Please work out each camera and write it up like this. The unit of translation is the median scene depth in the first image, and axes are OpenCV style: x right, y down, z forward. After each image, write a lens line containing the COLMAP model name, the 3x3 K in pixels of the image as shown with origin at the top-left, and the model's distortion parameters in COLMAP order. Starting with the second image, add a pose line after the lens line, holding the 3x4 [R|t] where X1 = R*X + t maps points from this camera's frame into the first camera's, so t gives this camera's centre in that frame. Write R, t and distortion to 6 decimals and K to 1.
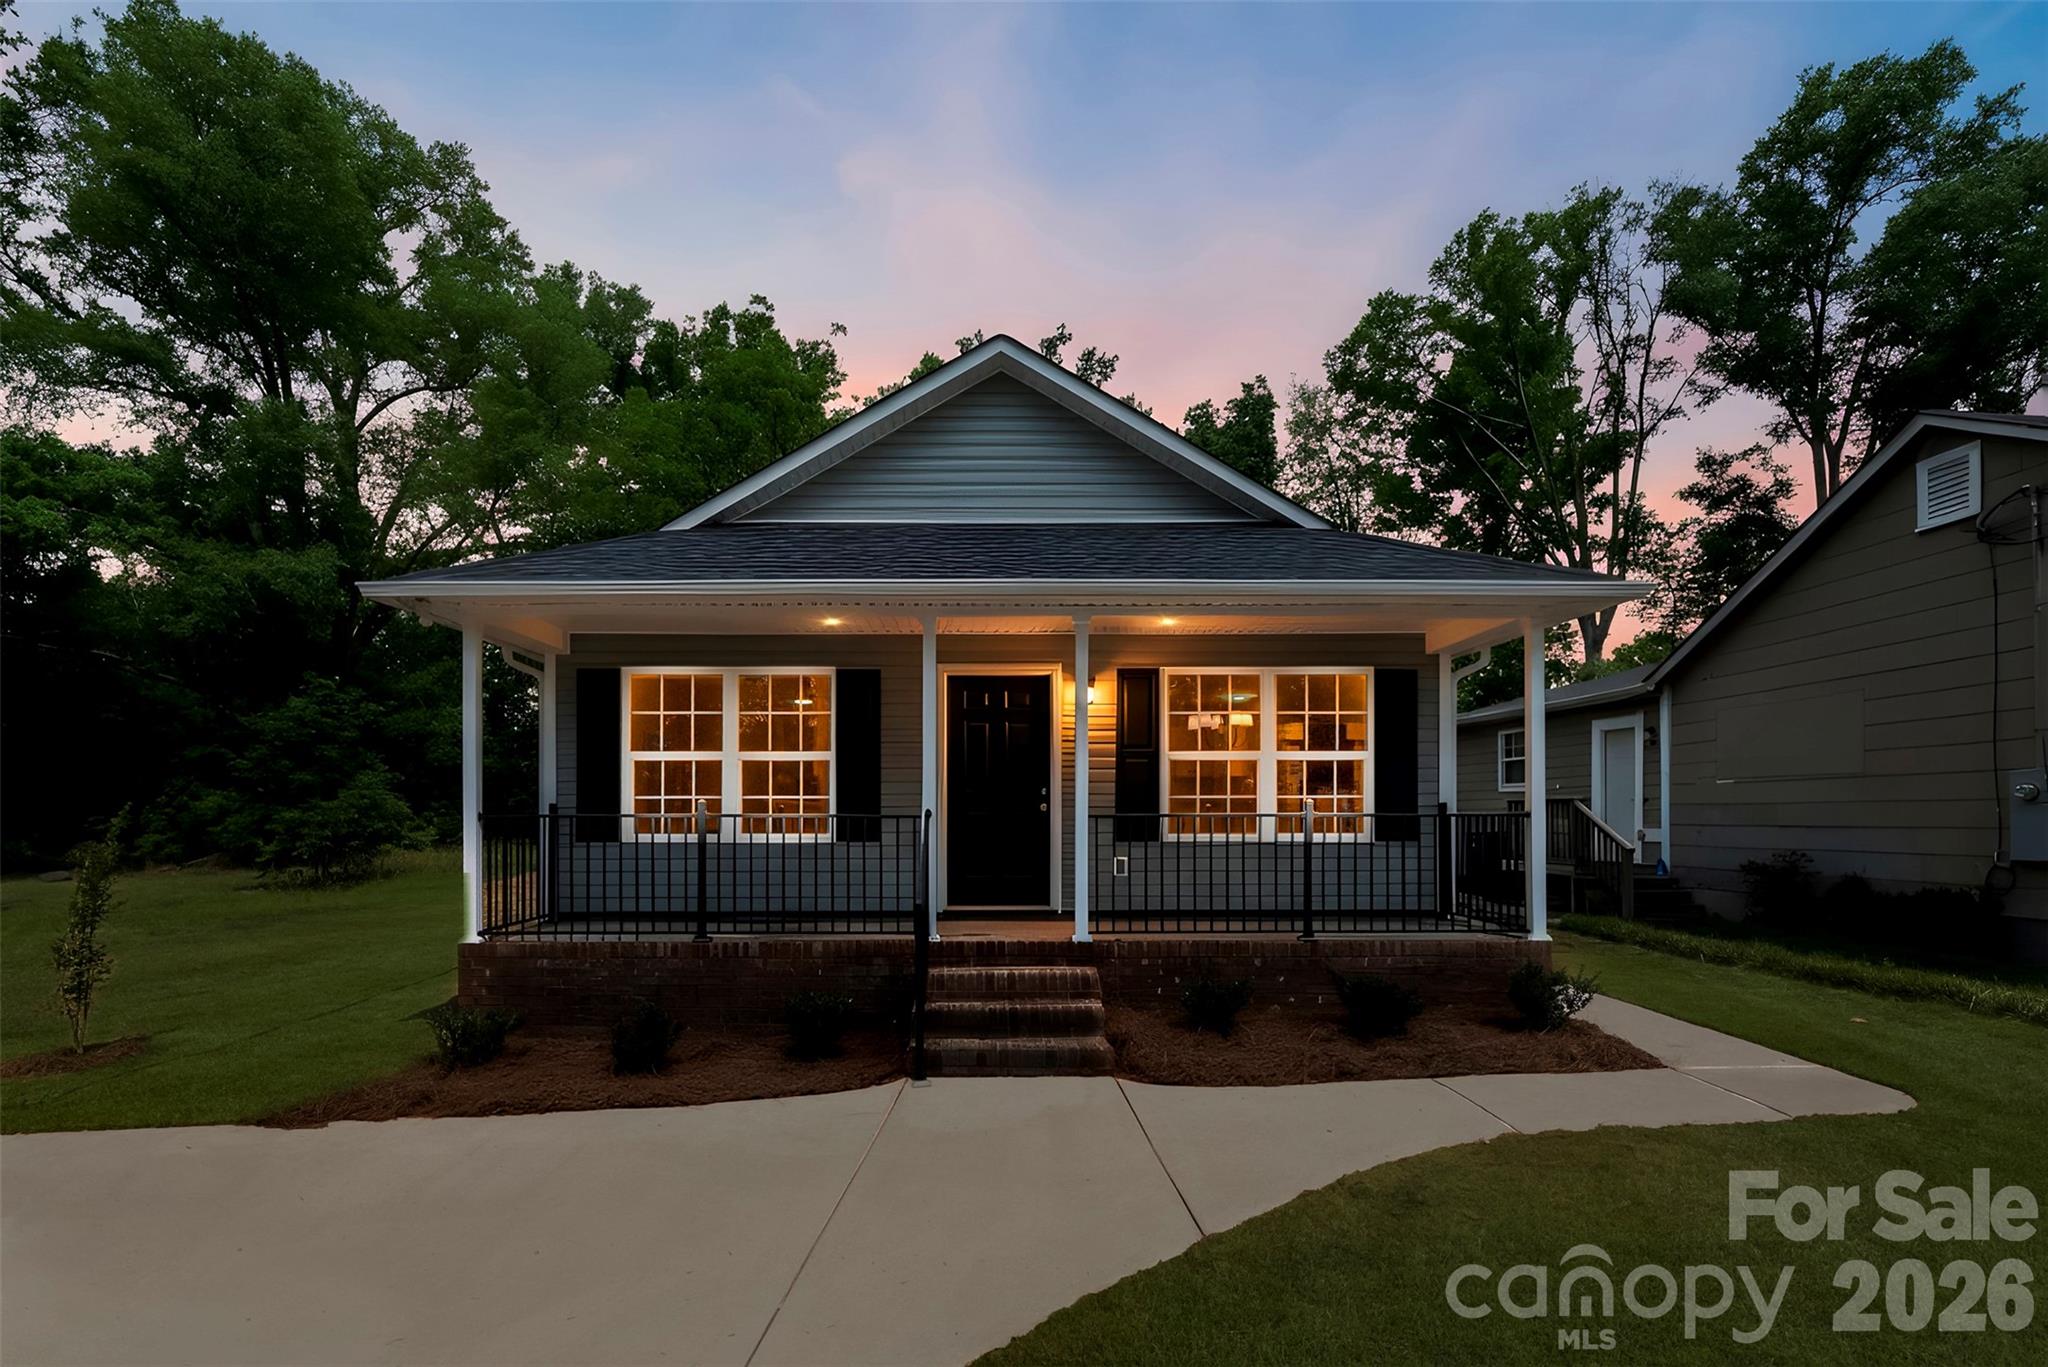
lens RADIAL K [[930.4, 0, 1024.0], [0, 930.4, 683.5], [0, 0, 1]] dist [0.000257, -0.000686]
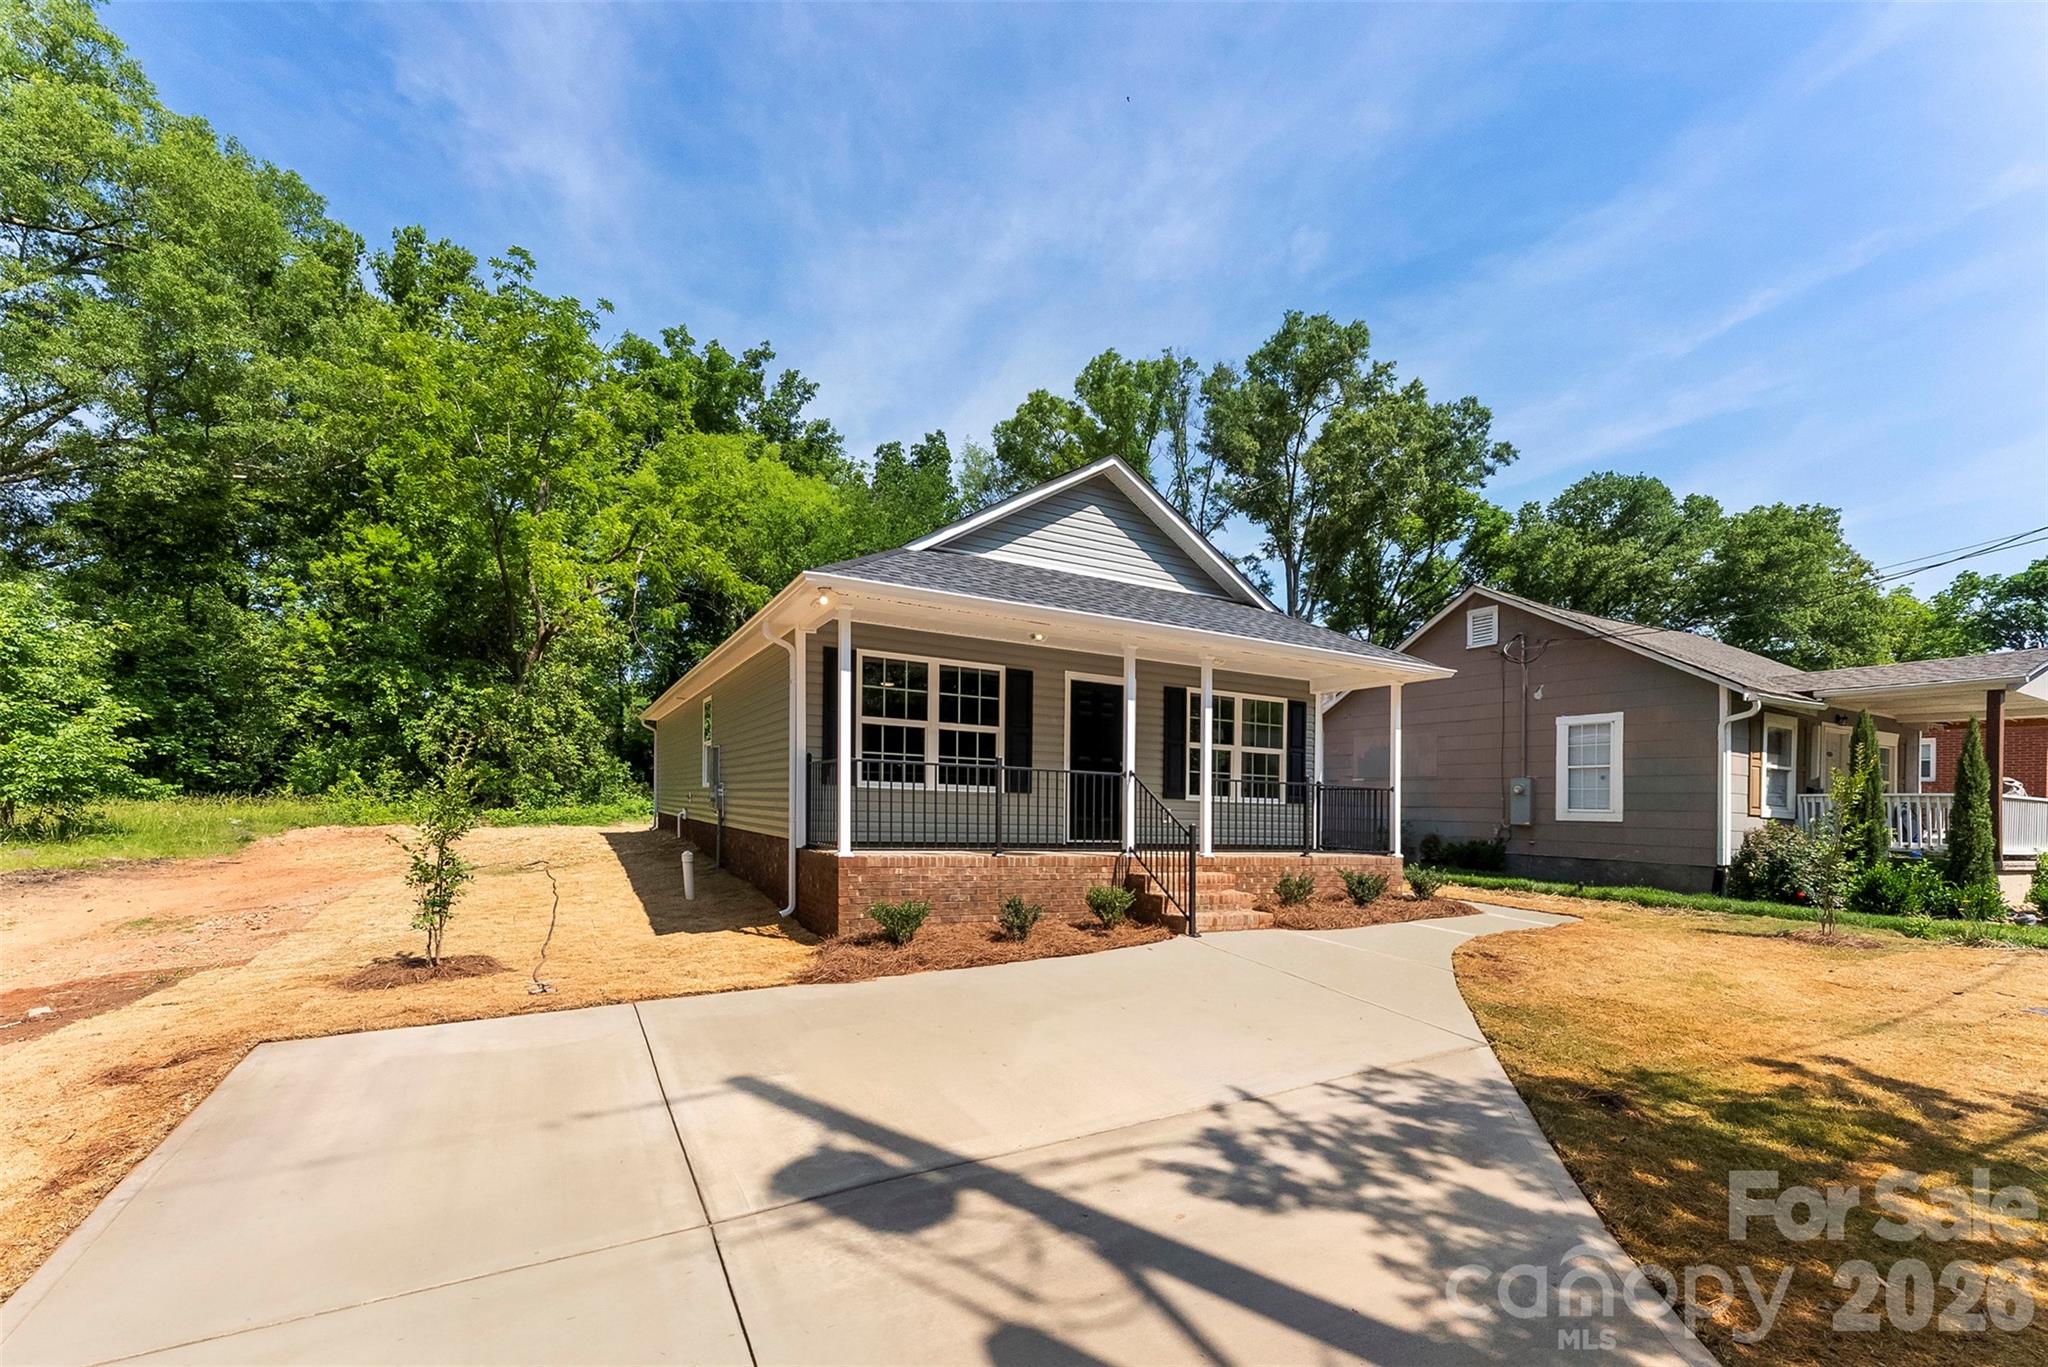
lens RADIAL K [[838.2, 0, 1026.2], [0, 838.2, 658.6], [0, 0, 1]] dist [-0.000910, 0.000052]
pose [[0.888267, 0.106834, 0.446731, -0.104432], [-0.094549, 0.994275, -0.049778, 0.004286], [-0.449491, 0.001978, 0.893282, -0.018294]]
